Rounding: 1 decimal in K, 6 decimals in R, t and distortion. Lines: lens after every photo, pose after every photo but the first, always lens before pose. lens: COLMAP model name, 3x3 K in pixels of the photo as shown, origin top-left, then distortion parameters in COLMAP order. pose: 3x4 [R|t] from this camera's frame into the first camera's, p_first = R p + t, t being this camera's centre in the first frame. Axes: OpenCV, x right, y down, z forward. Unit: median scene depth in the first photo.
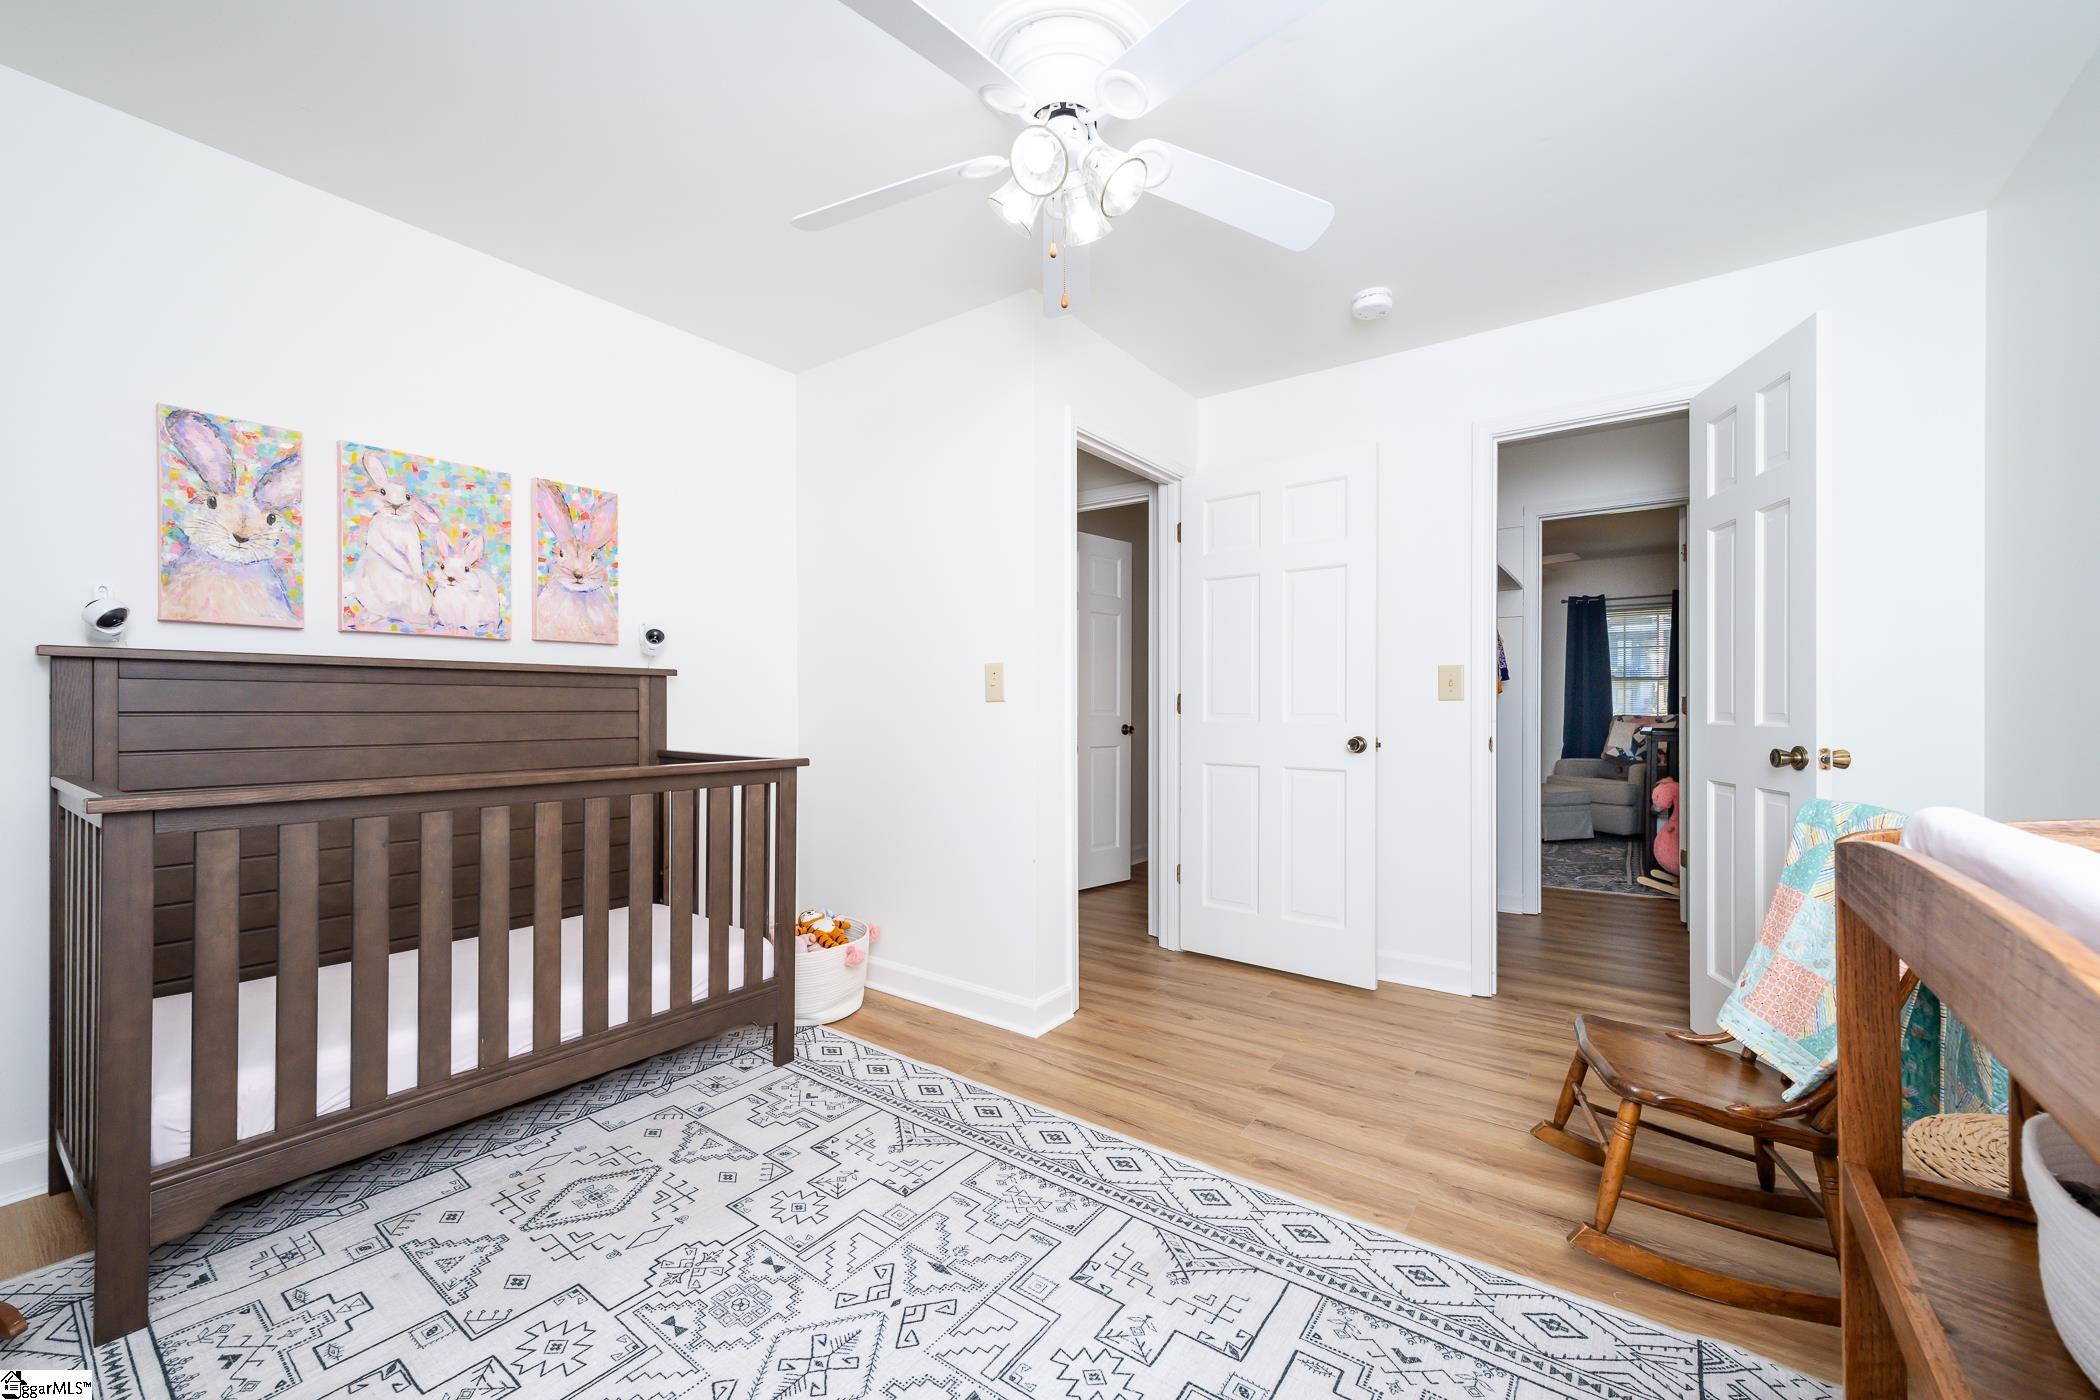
lens RADIAL K [[832.8, 0, 1050.0], [0, 832.8, 700.0], [0, 0, 1]] dist [0.002832, 0.000165]
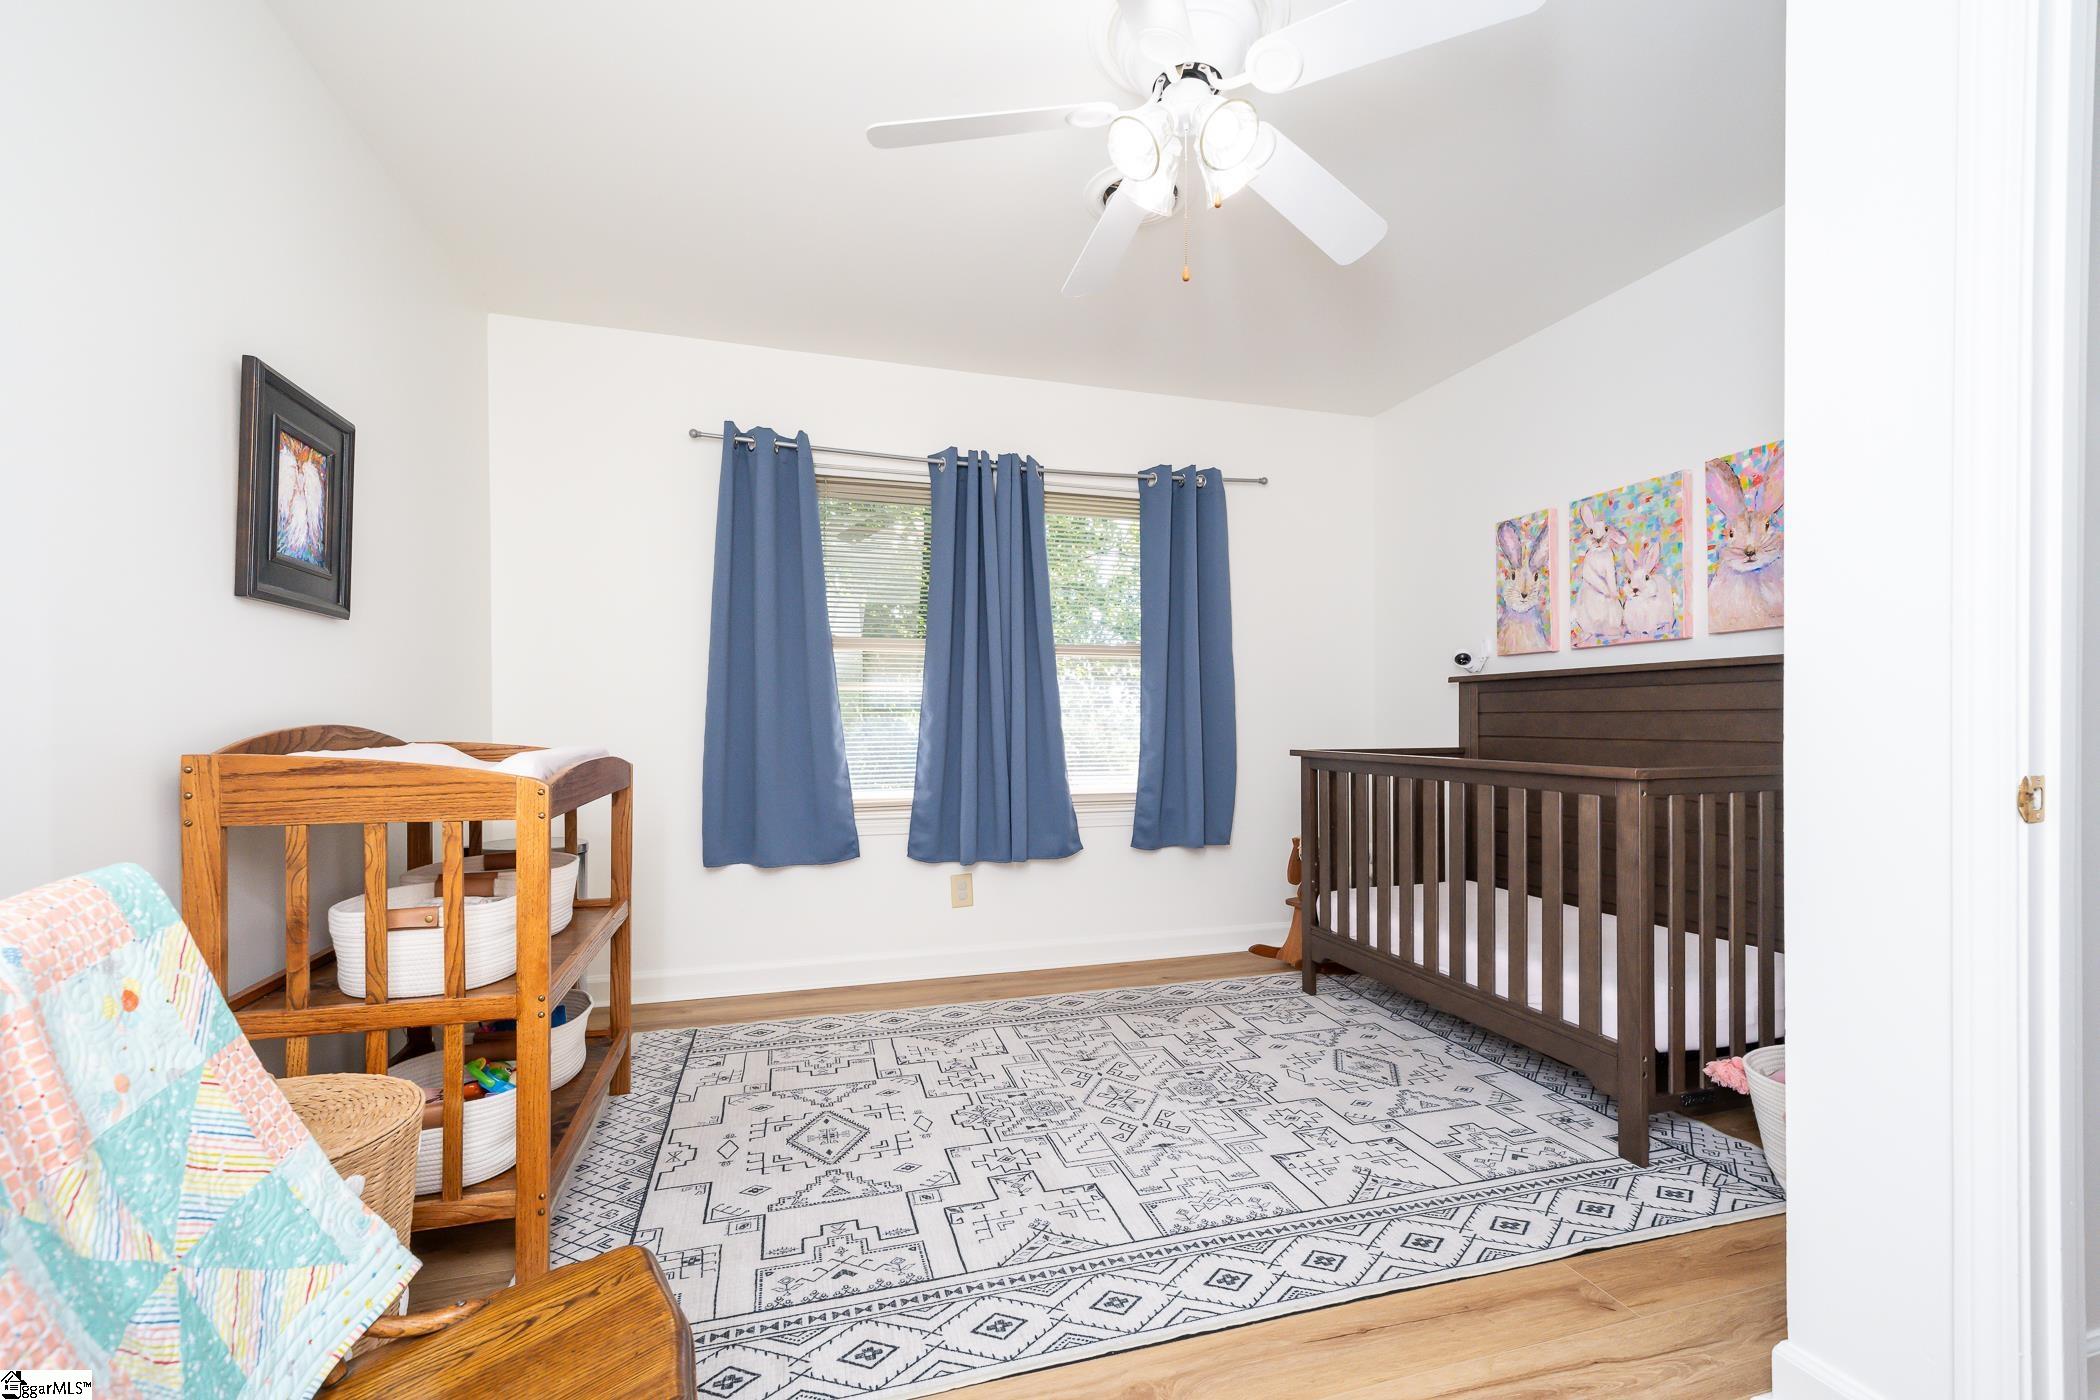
lens RADIAL K [[883.7, 0, 1050.4], [0, 883.7, 723.8], [0, 0, 1]] dist [0.000653, 0.000012]
pose [[-0.604937, 0.002111, -0.796270, 0.796188], [0.007749, 0.999965, -0.003236, 0.033649], [0.796235, -0.008128, -0.604932, 1.286609]]
